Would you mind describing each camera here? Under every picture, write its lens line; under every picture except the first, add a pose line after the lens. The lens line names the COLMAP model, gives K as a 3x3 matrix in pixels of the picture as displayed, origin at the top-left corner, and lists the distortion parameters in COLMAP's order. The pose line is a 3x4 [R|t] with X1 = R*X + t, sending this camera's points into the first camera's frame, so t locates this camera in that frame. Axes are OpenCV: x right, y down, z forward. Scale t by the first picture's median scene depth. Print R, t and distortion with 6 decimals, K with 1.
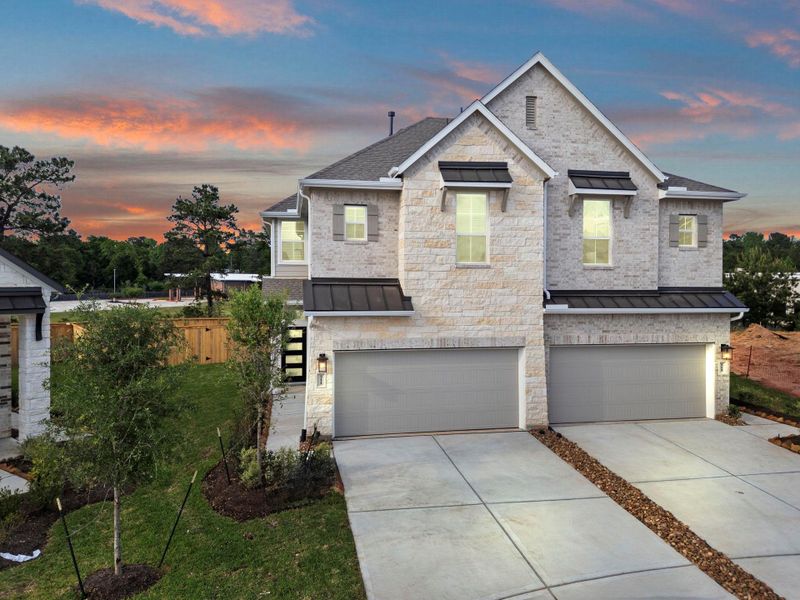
lens RADIAL K [[558.7, 0, 400.0], [0, 558.7, 300.0], [0, 0, 1]] dist [0.071451, -0.069320]
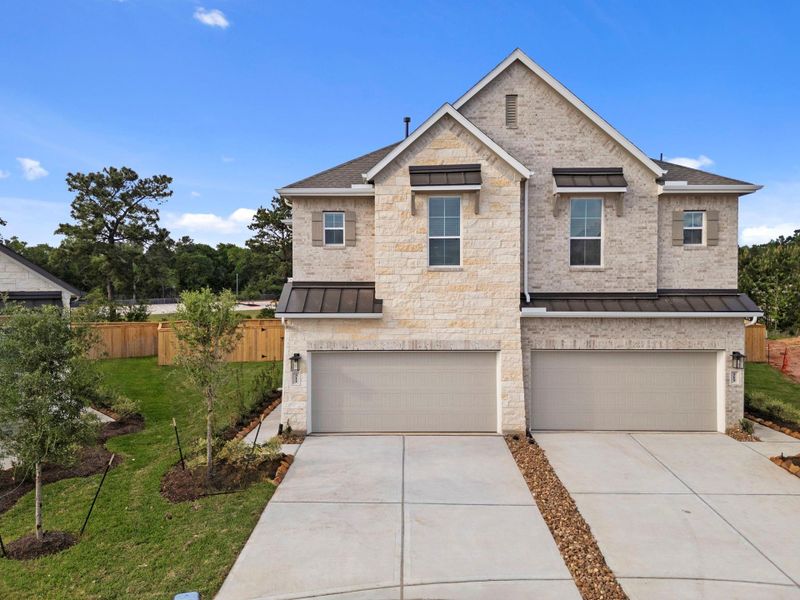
lens RADIAL K [[555.8, 0, 401.1], [0, 555.8, 304.8], [0, 0, 1]] dist [0.075890, -0.073551]
pose [[0.980349, 0.002207, -0.197258, 0.244837], [-0.001345, 0.999989, 0.004503, -0.000999], [0.197266, -0.004149, 0.980341, 0.005756]]
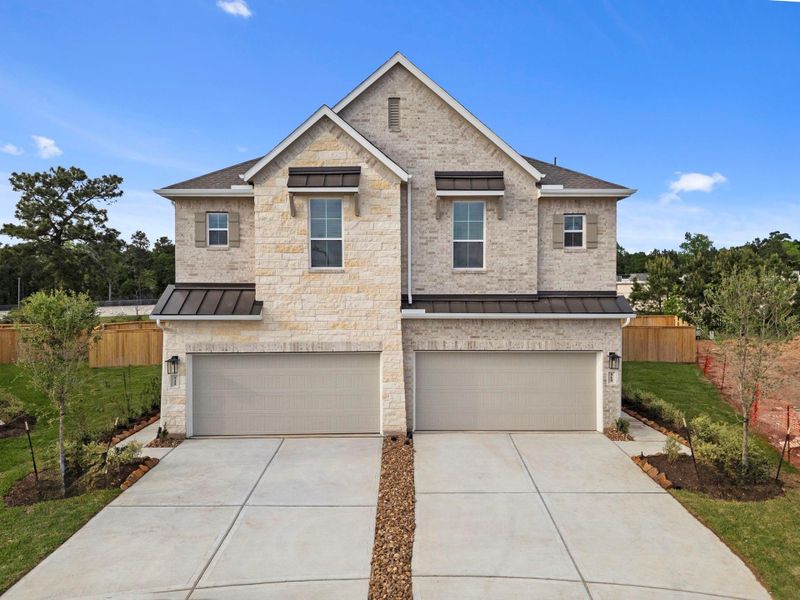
lens RADIAL K [[555.8, 0, 401.1], [0, 555.8, 304.8], [0, 0, 1]] dist [0.075890, -0.073551]
pose [[0.984452, 0.001980, -0.175641, 0.429896], [-0.001697, 0.999997, 0.001762, -0.001510], [0.175644, -0.001437, 0.984453, 0.038780]]
